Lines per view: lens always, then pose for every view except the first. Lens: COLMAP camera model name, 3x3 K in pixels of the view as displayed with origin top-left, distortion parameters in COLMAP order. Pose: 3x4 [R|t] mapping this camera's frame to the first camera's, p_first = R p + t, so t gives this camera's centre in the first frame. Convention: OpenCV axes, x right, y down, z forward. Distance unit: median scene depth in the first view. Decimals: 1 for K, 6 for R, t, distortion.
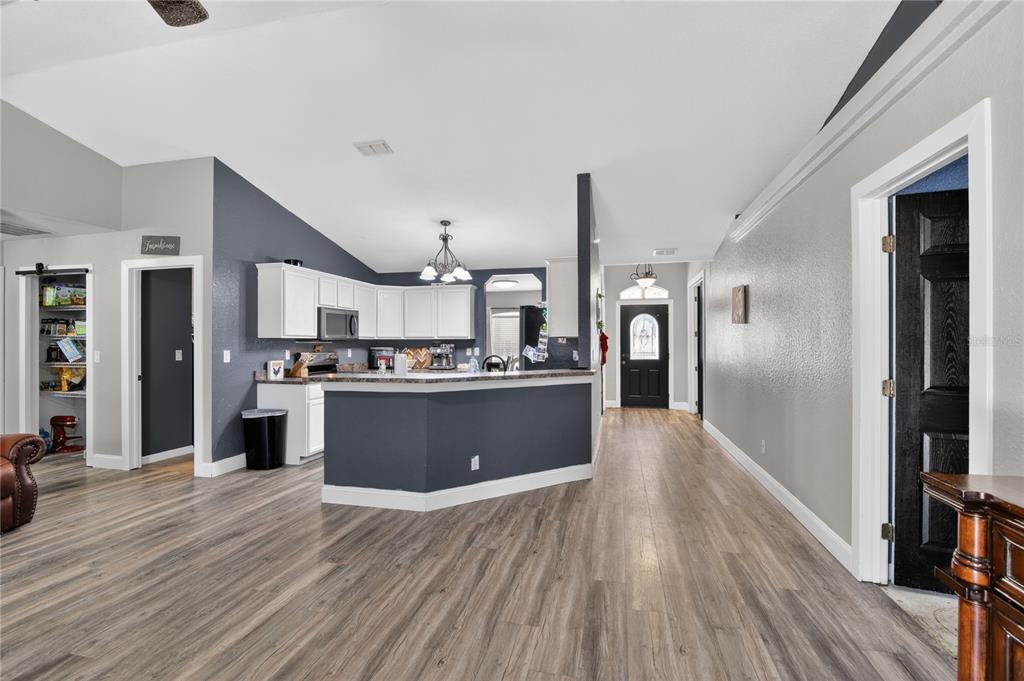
lens RADIAL K [[471.5, 0, 511.3], [0, 471.5, 343.2], [0, 0, 1]] dist [-0.020152, 0.001394]
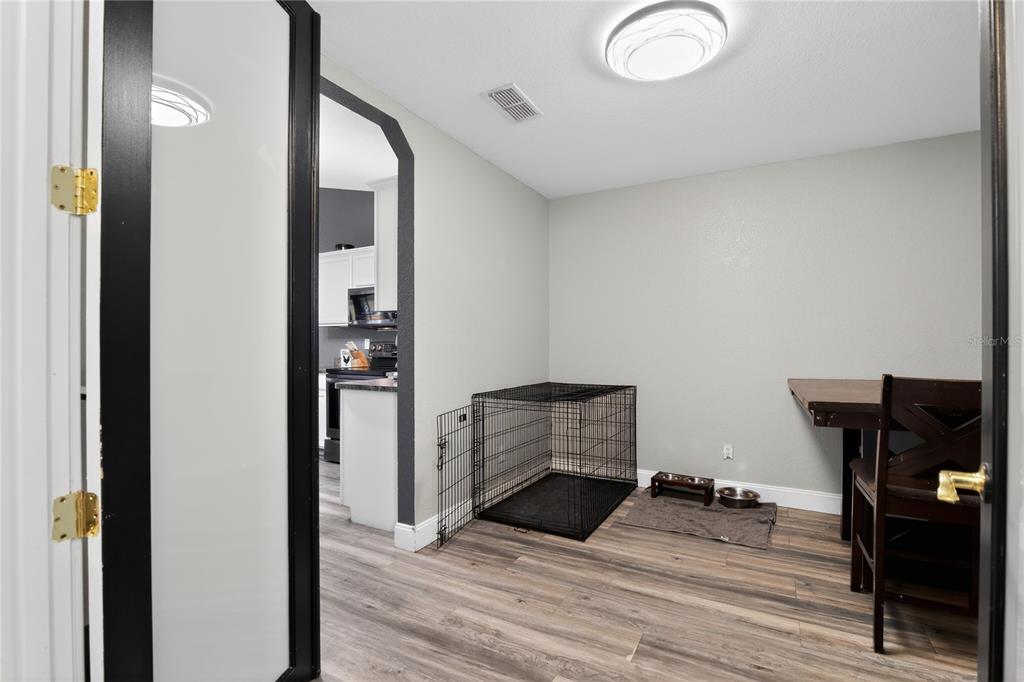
lens RADIAL K [[471.5, 0, 513.0], [0, 471.5, 339.6], [0, 0, 1]] dist [-0.020152, 0.001394]
pose [[-0.276448, -0.003257, -0.961023, 0.656457], [0.010450, 0.999925, -0.006395, 0.044952], [0.960972, -0.011810, -0.276393, 2.771651]]
